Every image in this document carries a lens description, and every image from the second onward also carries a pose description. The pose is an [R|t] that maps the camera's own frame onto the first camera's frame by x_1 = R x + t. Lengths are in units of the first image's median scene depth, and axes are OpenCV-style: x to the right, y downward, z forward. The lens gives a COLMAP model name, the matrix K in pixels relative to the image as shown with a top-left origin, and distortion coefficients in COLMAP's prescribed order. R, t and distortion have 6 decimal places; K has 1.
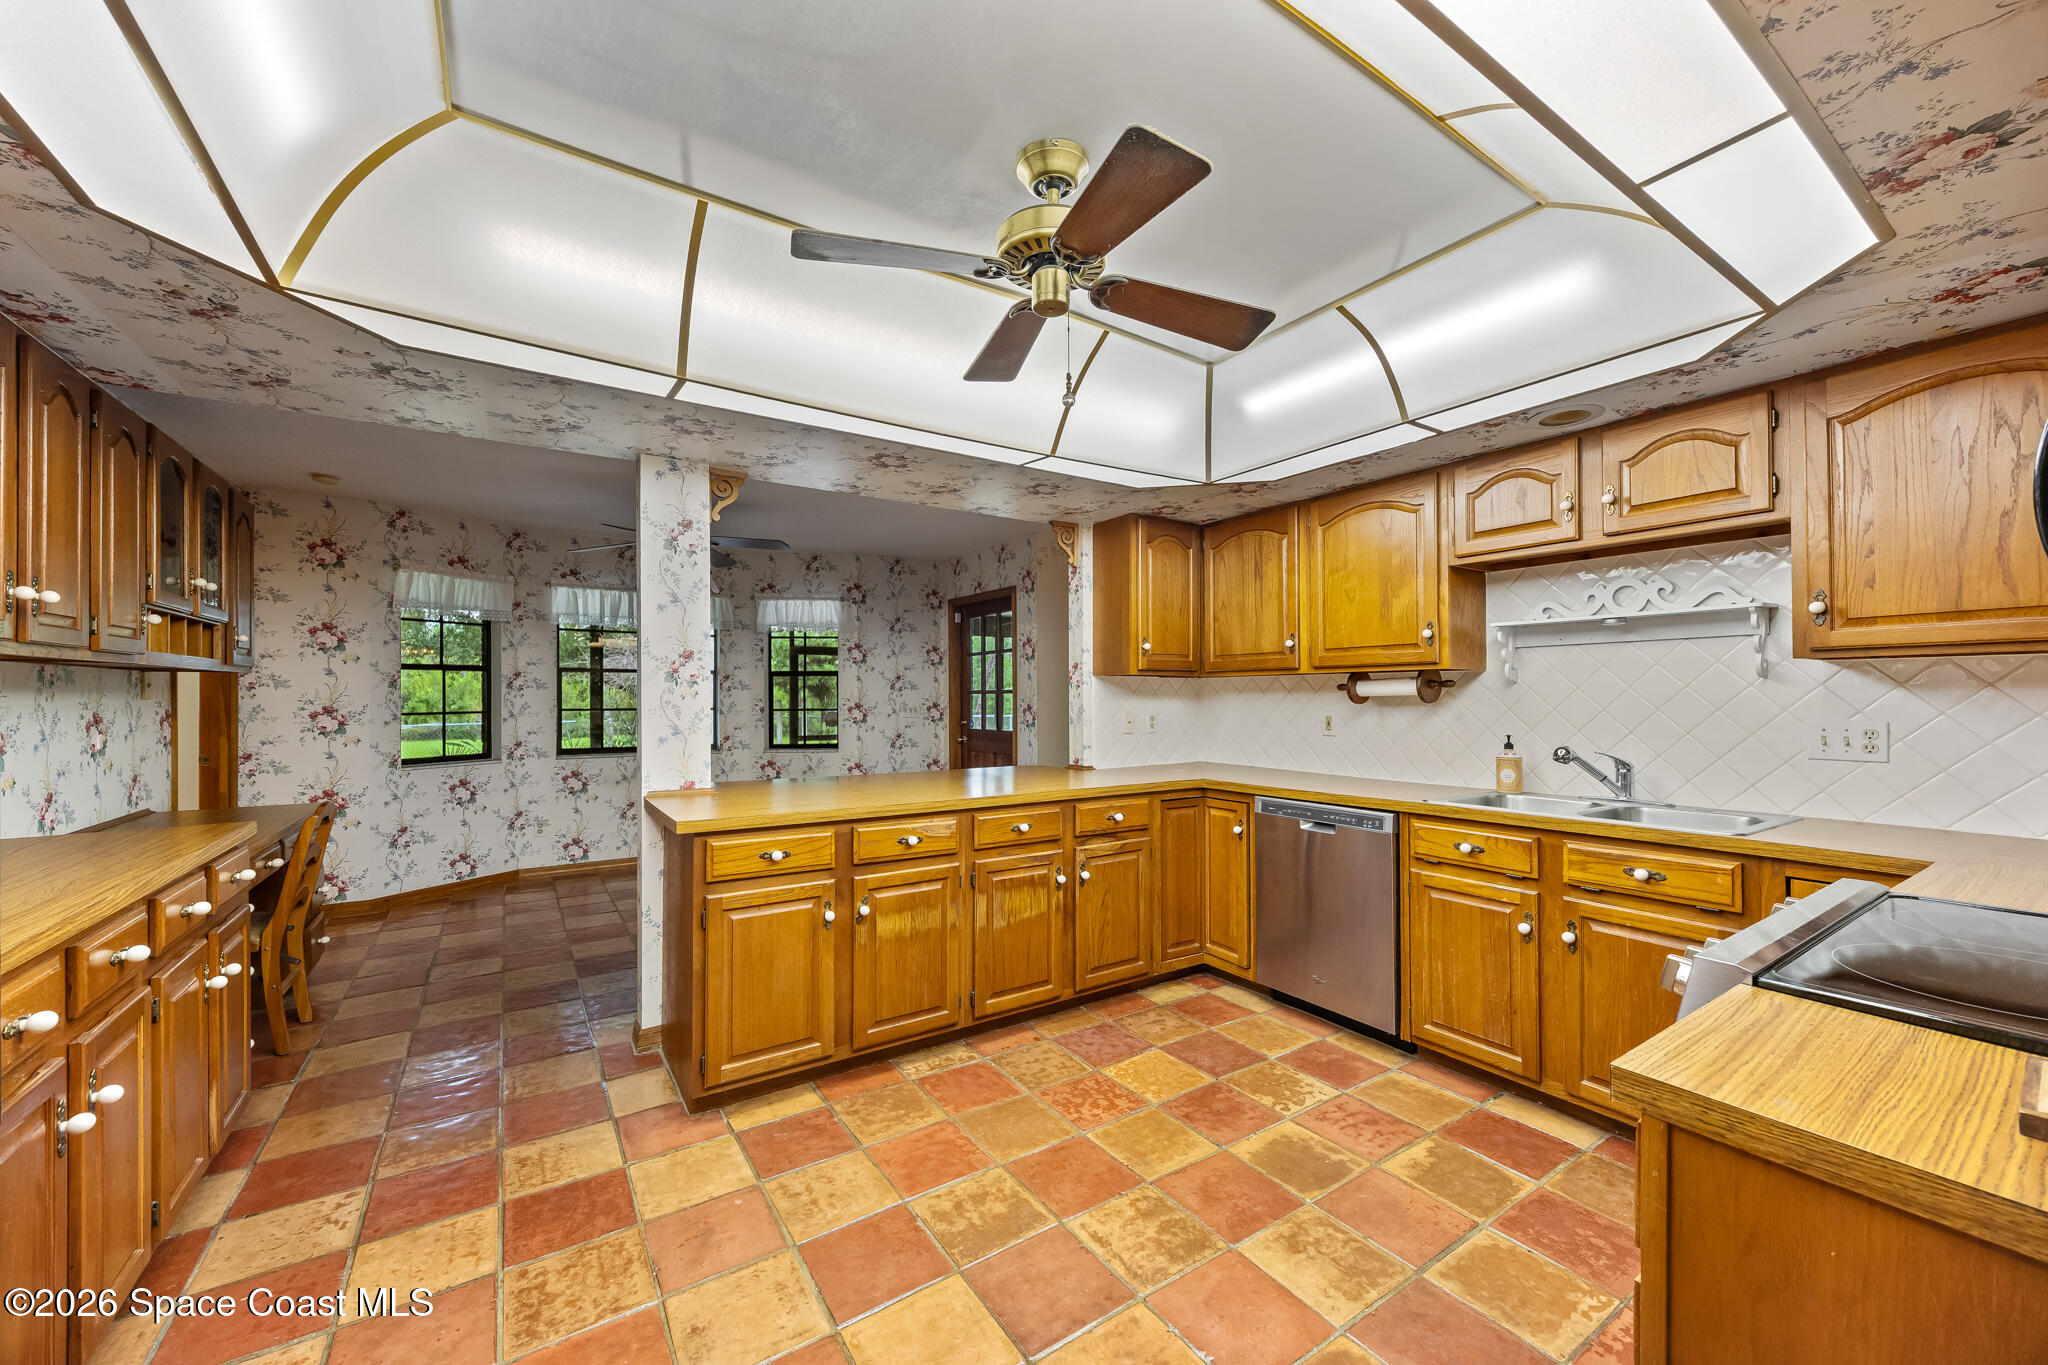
lens RADIAL K [[774.8, 0, 1018.1], [0, 774.8, 690.9], [0, 0, 1]] dist [0.008023, -0.002212]
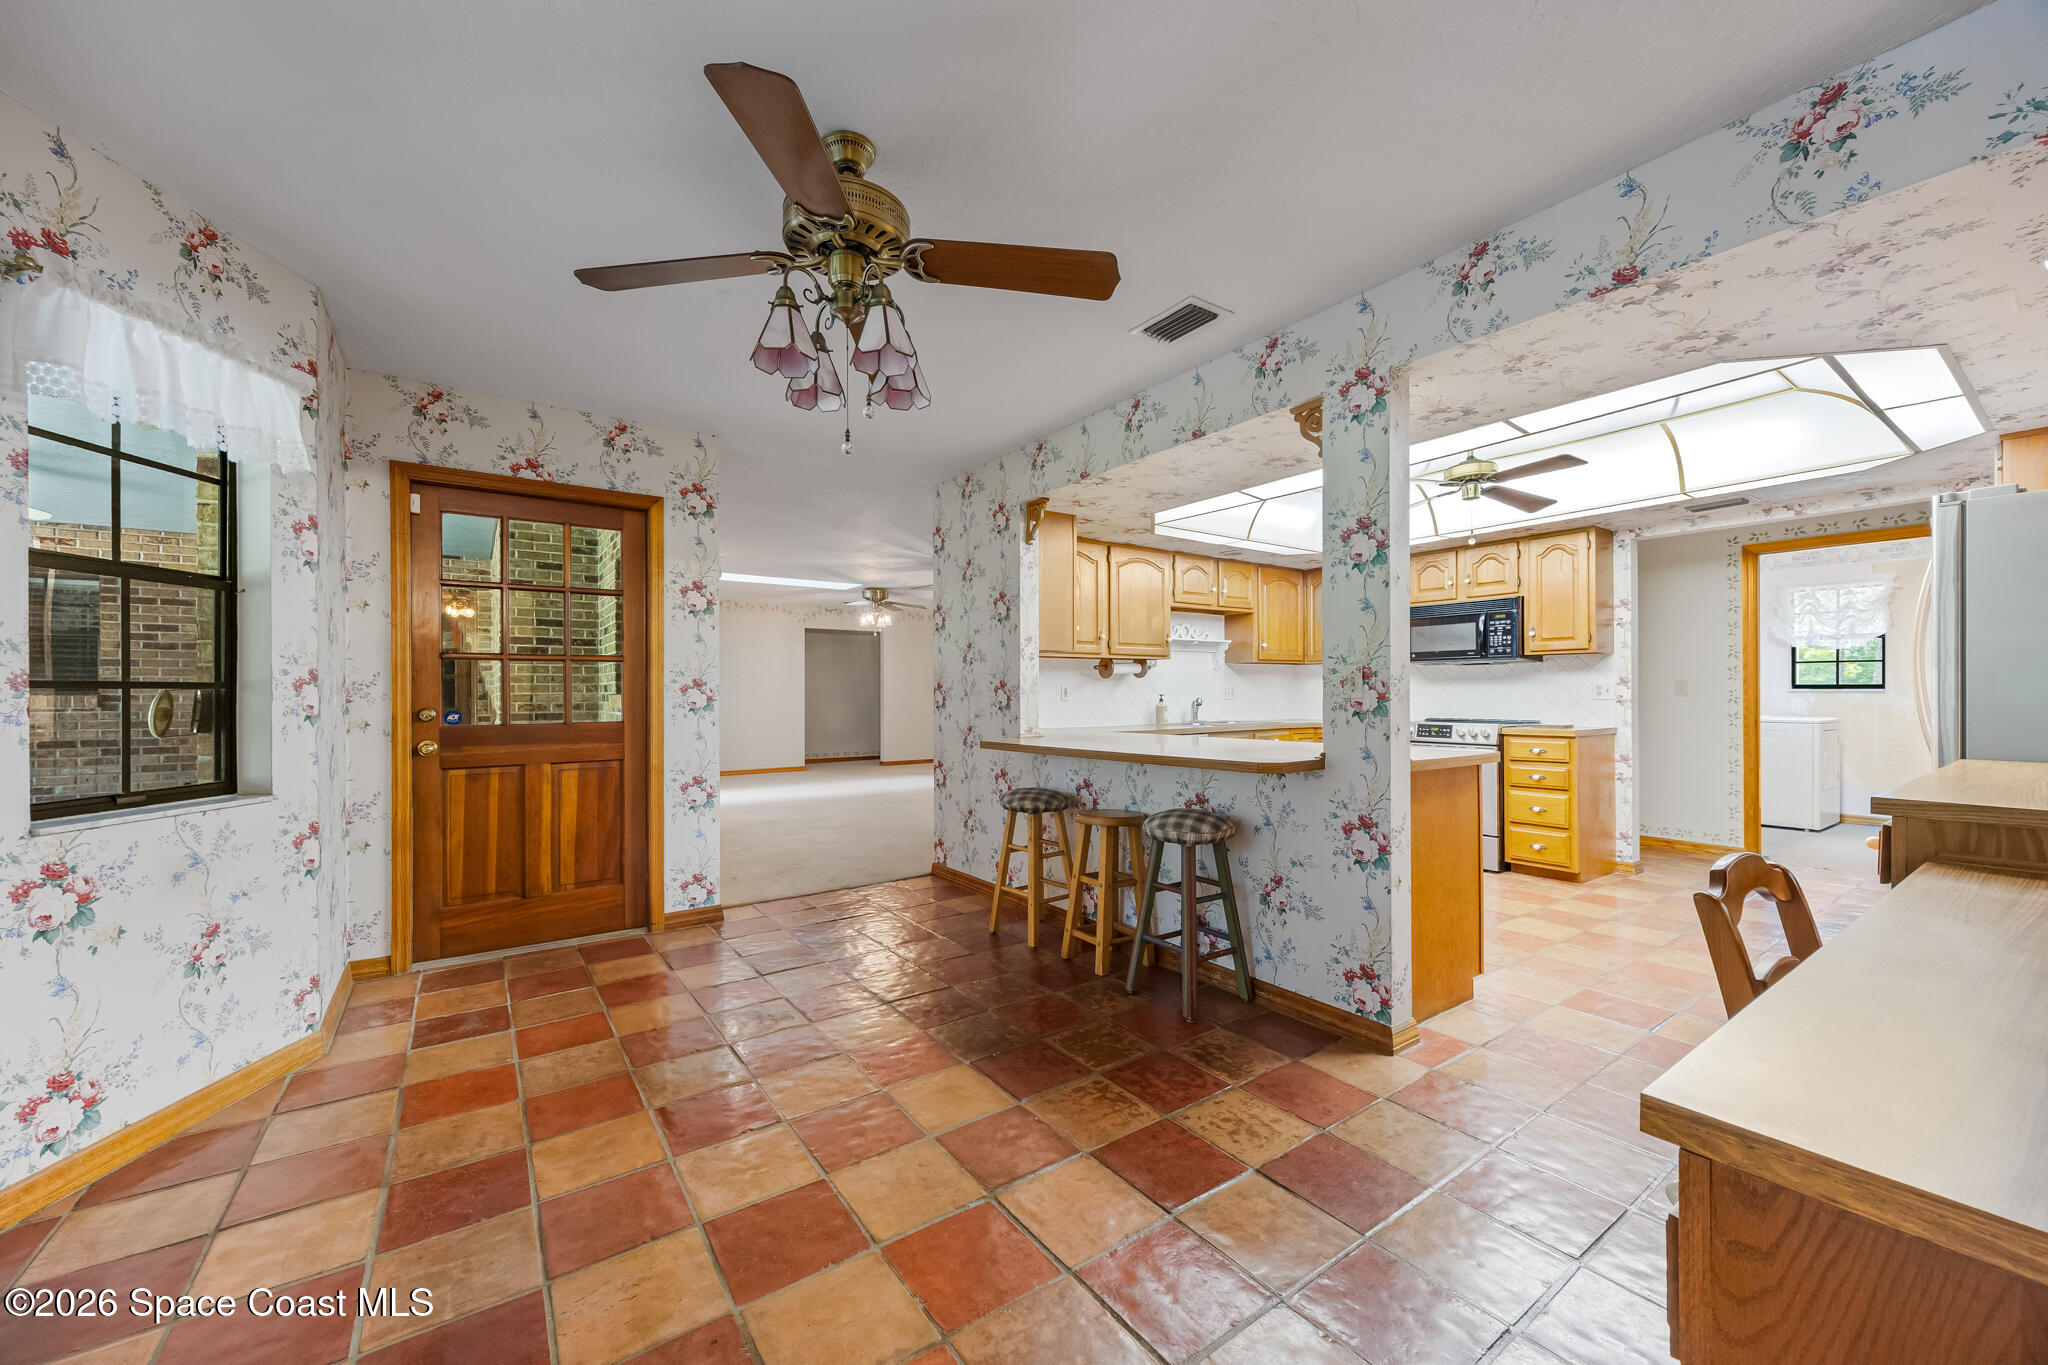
lens RADIAL K [[774.8, 0, 1017.5], [0, 774.8, 692.2], [0, 0, 1]] dist [0.008023, -0.002212]
pose [[-0.031188, 0.005124, 0.999500, -1.328308], [-0.002338, 0.999984, -0.005199, 0.061768], [-0.999511, -0.002499, -0.031175, 1.435812]]
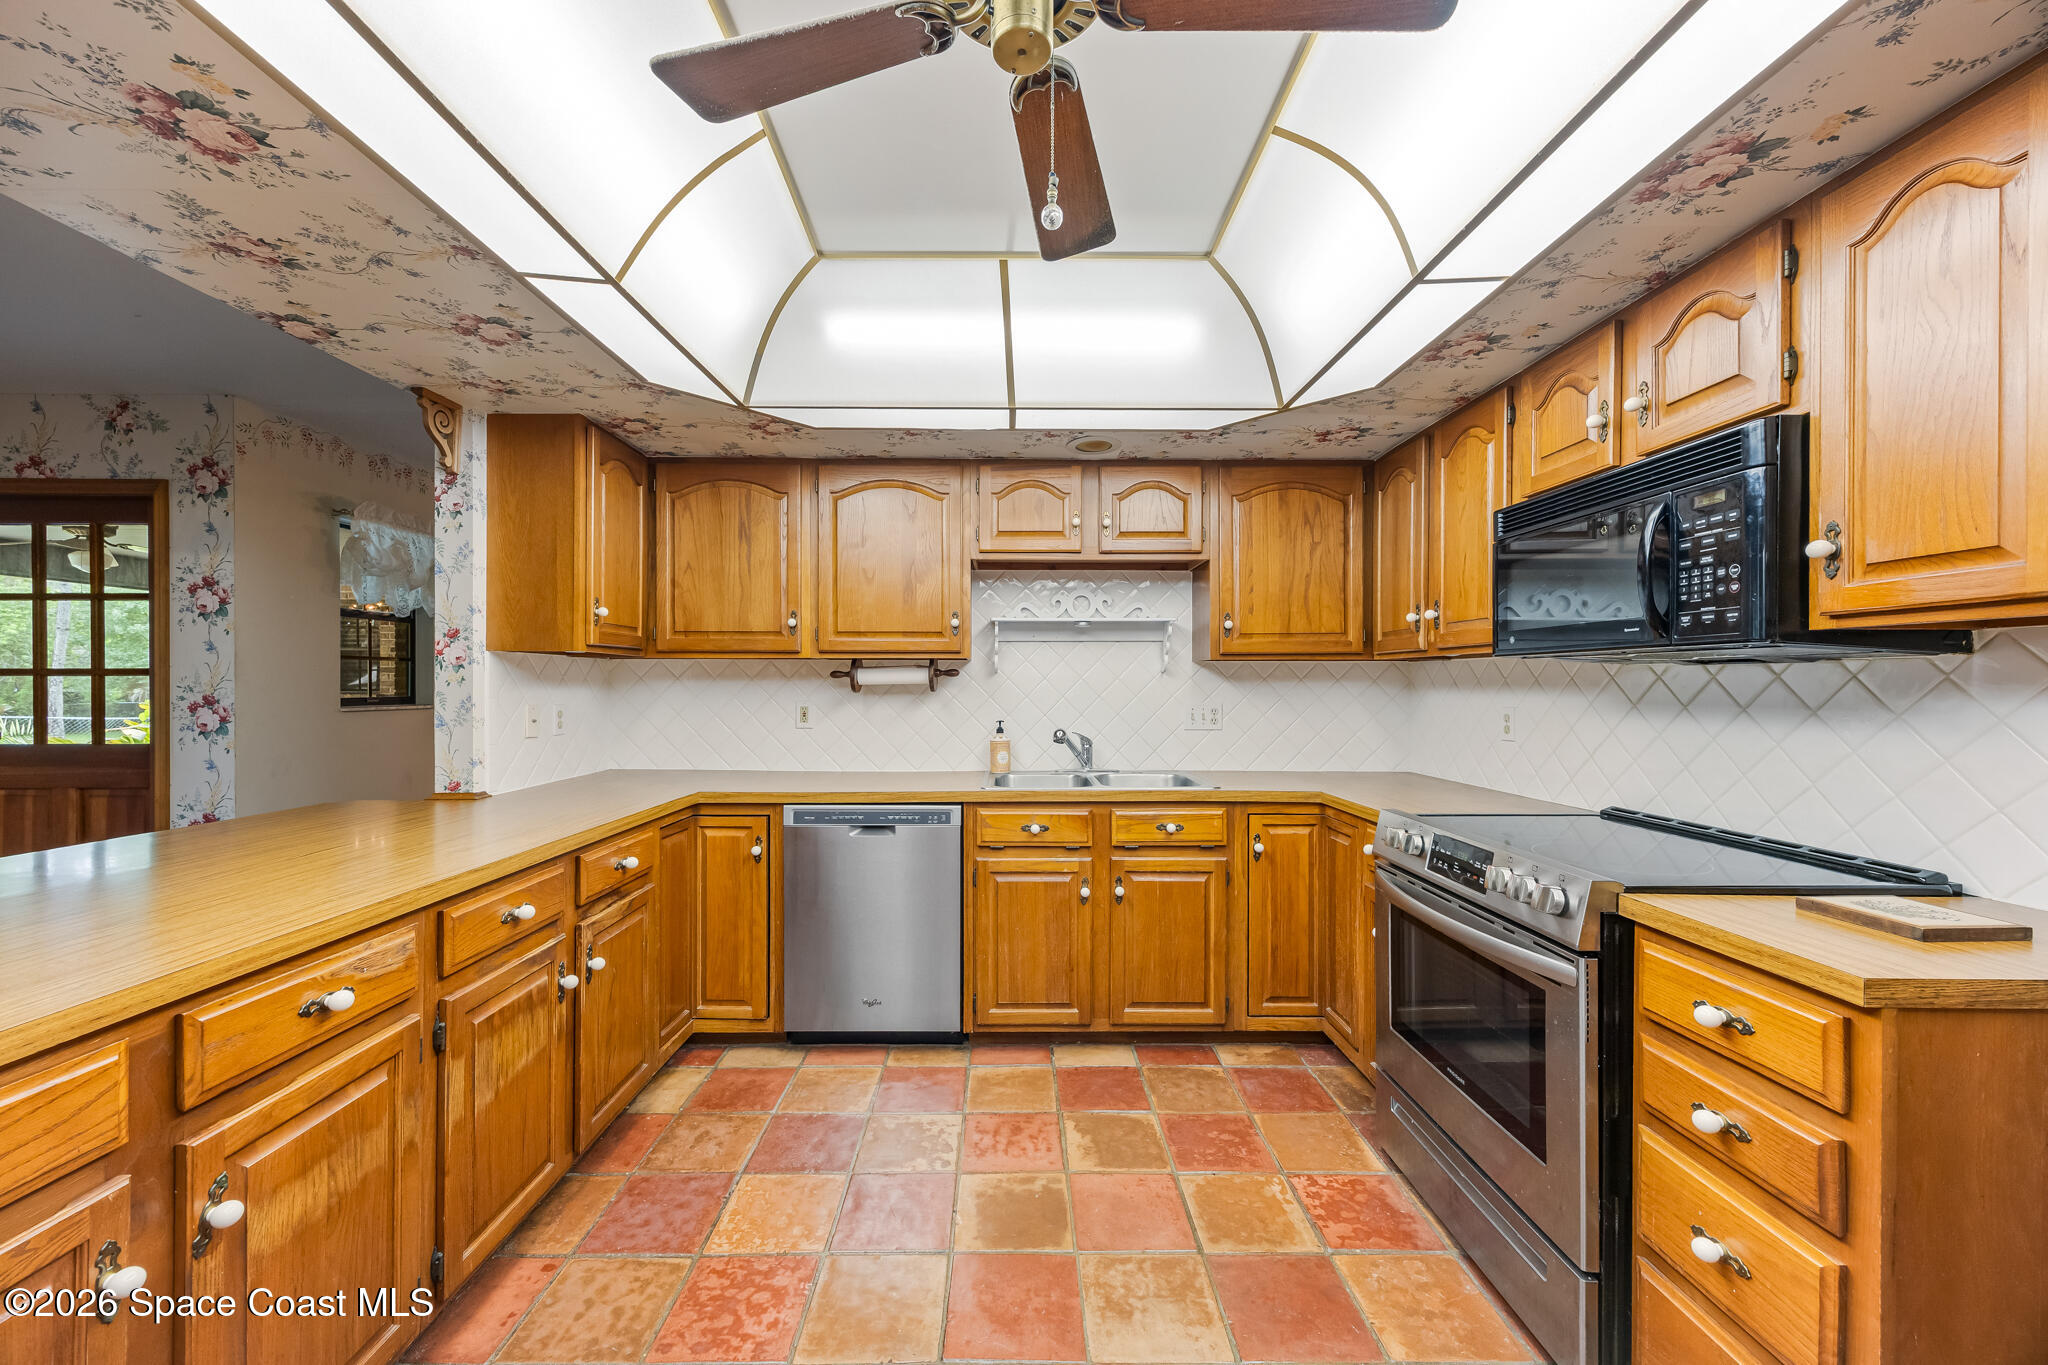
lens RADIAL K [[774.8, 0, 1010.6], [0, 774.8, 684.0], [0, 0, 1]] dist [0.008023, -0.002212]
pose [[0.544342, 0.004034, 0.838854, -0.280579], [-0.010161, 0.999947, 0.001785, 0.003270], [-0.838802, -0.009495, 0.544354, 0.391146]]
